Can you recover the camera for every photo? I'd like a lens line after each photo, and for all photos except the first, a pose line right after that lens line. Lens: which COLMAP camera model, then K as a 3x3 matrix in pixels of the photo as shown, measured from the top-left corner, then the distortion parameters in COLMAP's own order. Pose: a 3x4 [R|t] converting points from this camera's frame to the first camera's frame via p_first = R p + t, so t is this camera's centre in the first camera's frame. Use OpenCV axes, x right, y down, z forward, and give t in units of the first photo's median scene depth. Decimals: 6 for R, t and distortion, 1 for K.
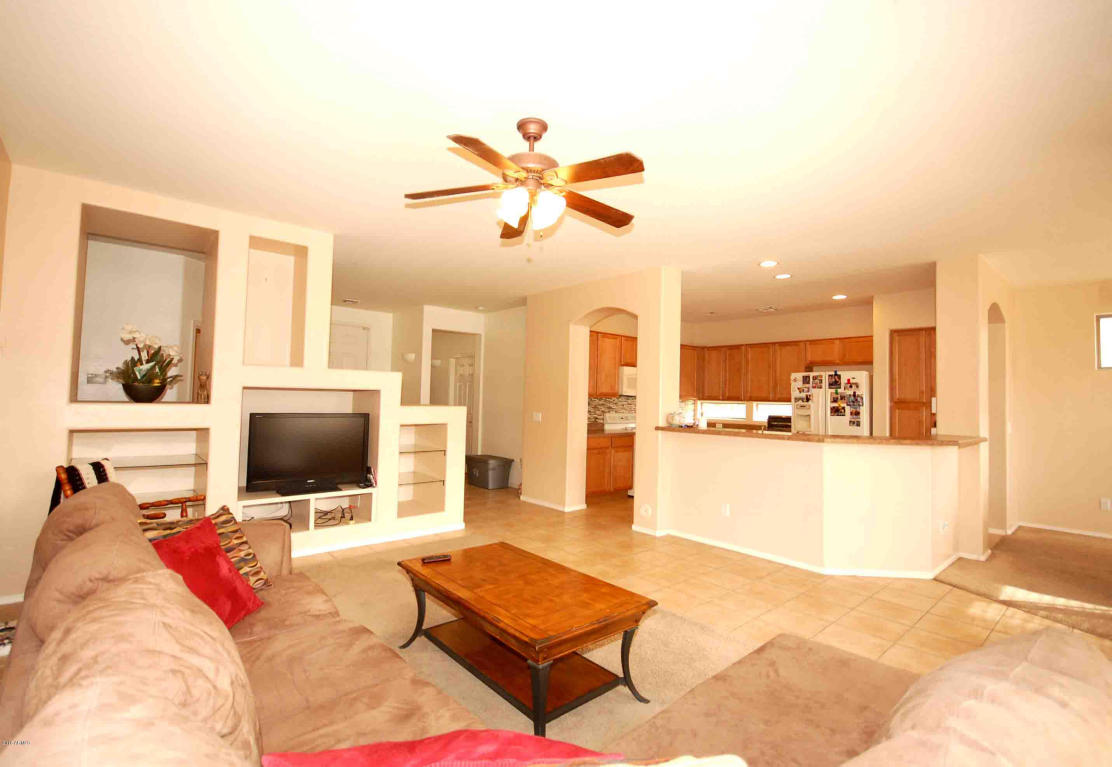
lens RADIAL K [[518.7, 0, 550.3], [0, 518.7, 377.2], [0, 0, 1]] dist [0.000076, 0.000017]
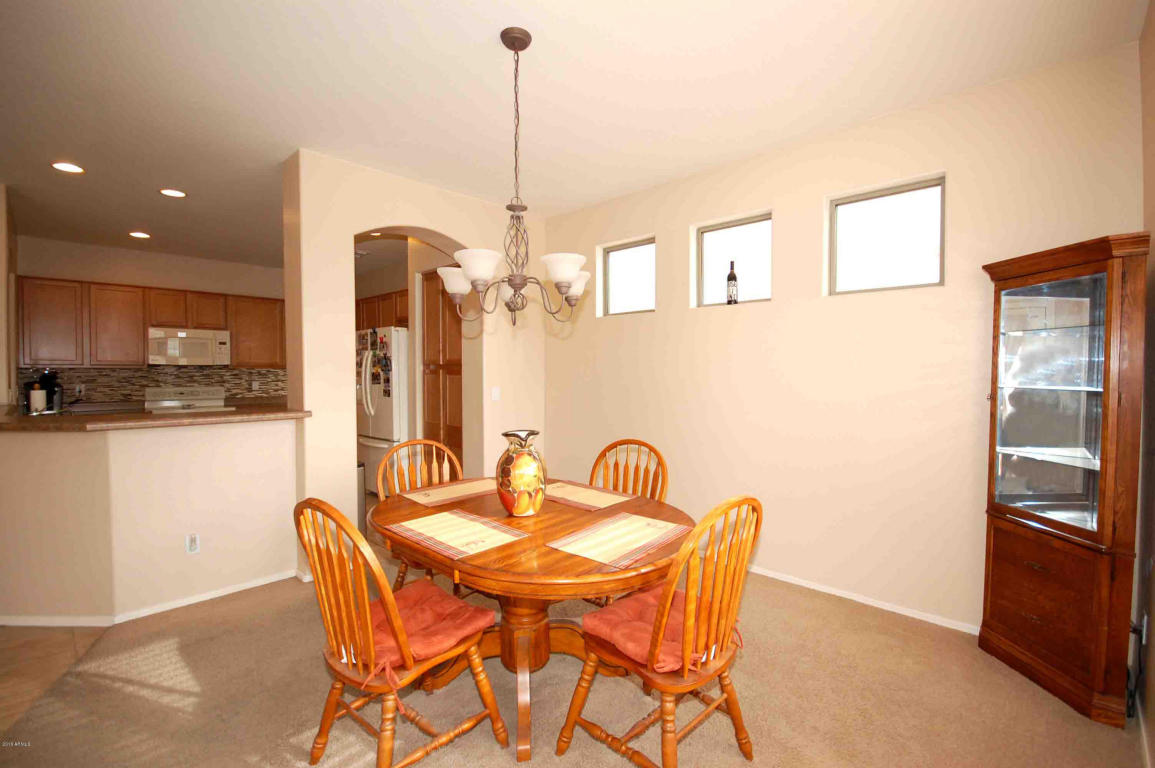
lens RADIAL K [[511.0, 0, 608.4], [0, 511.0, 382.4], [0, 0, 1]] dist [0.000493, -0.003562]
pose [[0.993206, -0.026533, 0.113302, 1.138643], [0.018918, 0.997522, 0.067766, 0.035791], [-0.114820, -0.065162, 0.991247, 0.256057]]
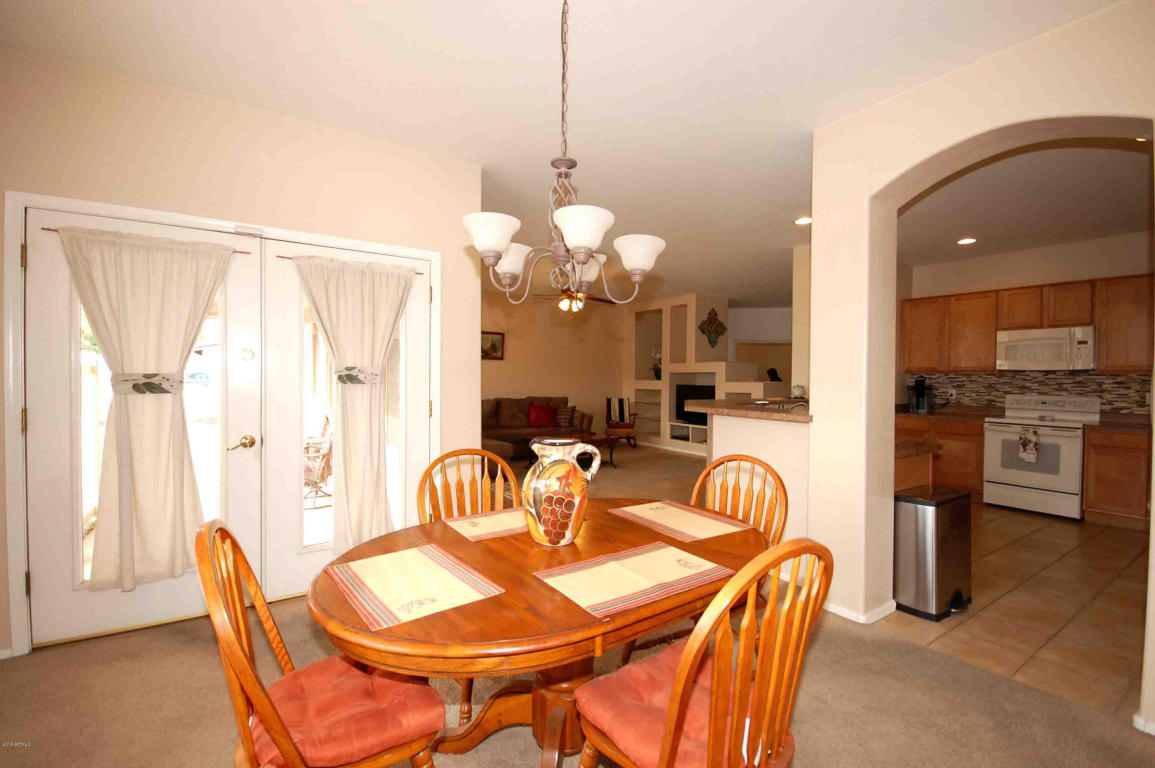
lens RADIAL K [[511.0, 0, 577.1], [0, 511.0, 383.8], [0, 0, 1]] dist [0.000493, -0.003562]
pose [[-0.148882, -0.010531, -0.988799, 1.479758], [0.027669, 0.999507, -0.014811, 0.076314], [0.988468, -0.029565, -0.148517, 0.796825]]
